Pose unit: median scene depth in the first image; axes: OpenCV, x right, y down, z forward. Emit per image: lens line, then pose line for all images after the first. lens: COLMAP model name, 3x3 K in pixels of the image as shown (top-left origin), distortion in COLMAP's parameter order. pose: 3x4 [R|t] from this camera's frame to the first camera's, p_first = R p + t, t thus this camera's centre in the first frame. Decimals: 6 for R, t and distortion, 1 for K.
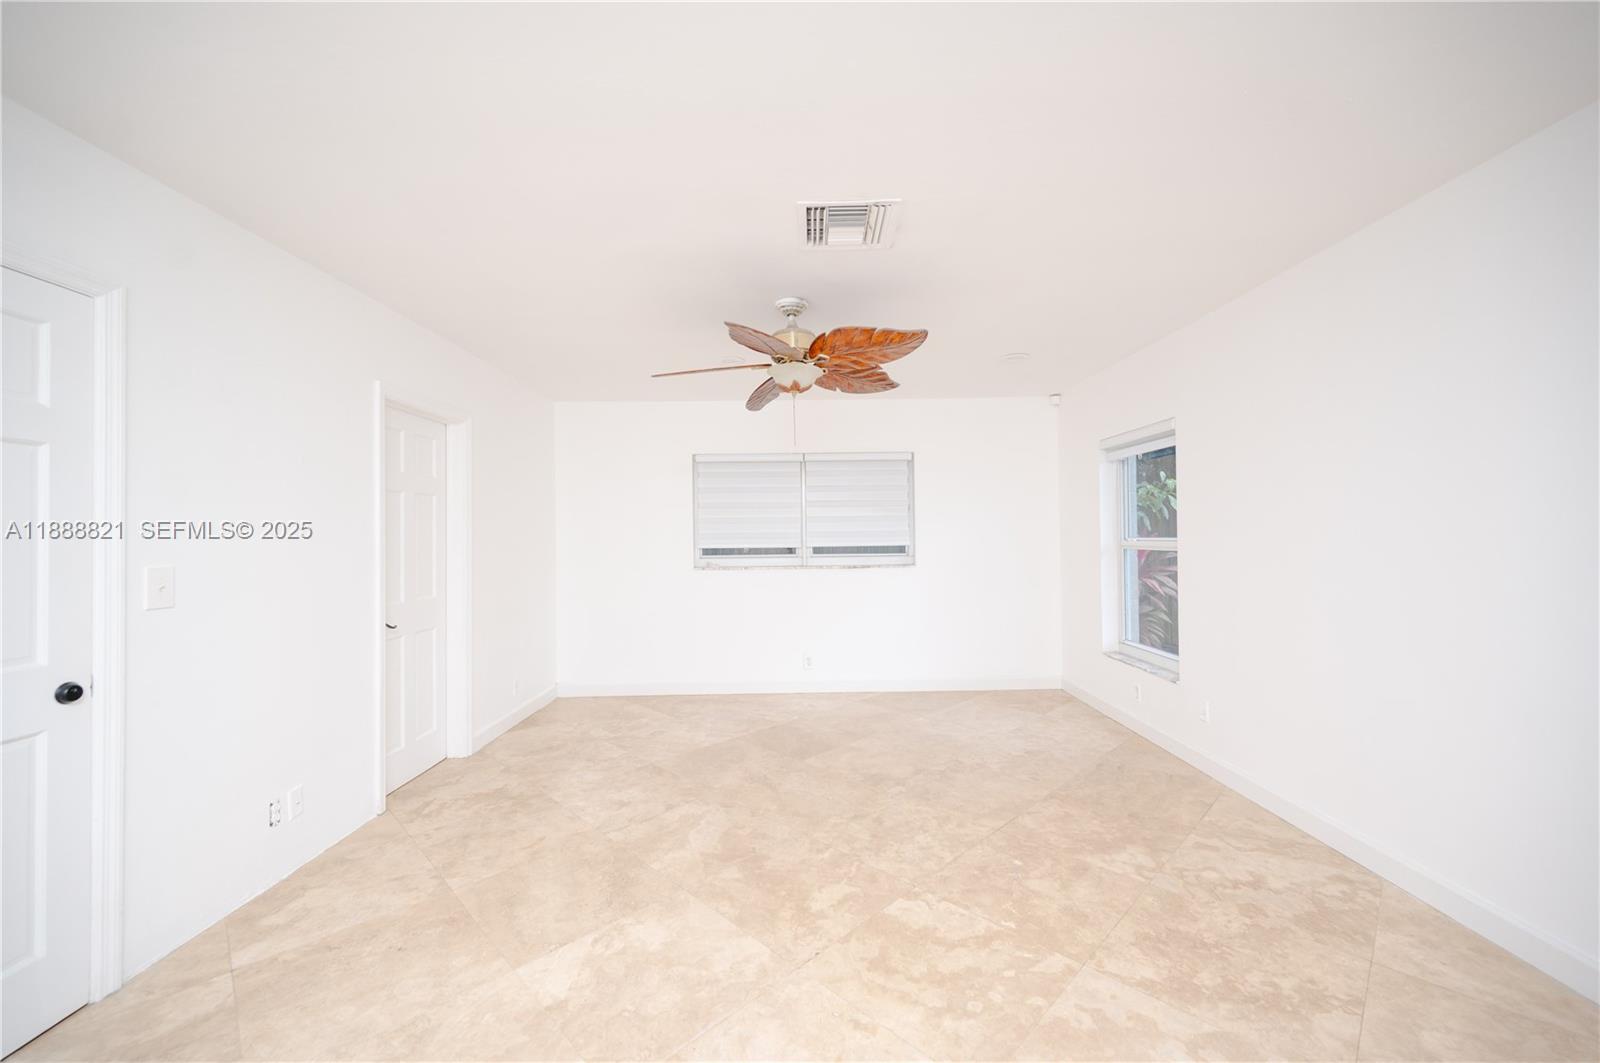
lens RADIAL K [[625.5, 0, 796.0], [0, 625.5, 525.9], [0, 0, 1]] dist [-0.000913, -0.000737]
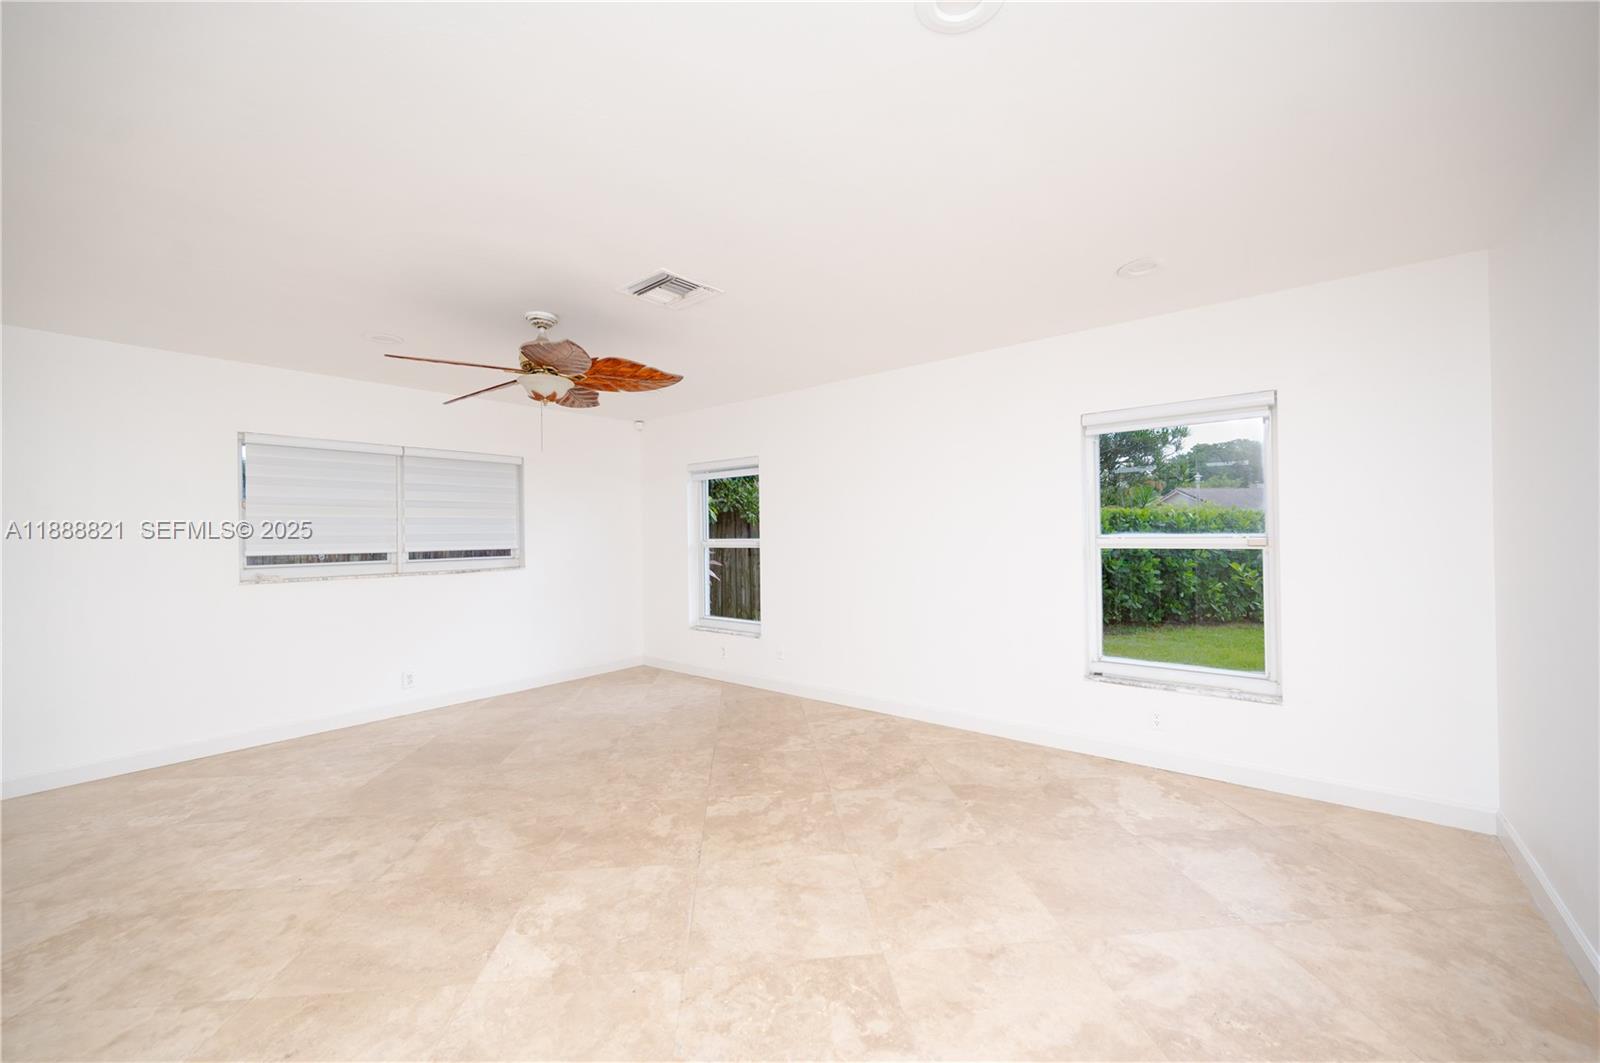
lens RADIAL K [[625.5, 0, 796.0], [0, 625.5, 525.9], [0, 0, 1]] dist [-0.000913, -0.000737]
pose [[0.639394, 0.012300, 0.768781, -0.598840], [-0.005412, 0.999919, -0.011496, 0.007911], [-0.768861, 0.003190, 0.639409, -0.001885]]
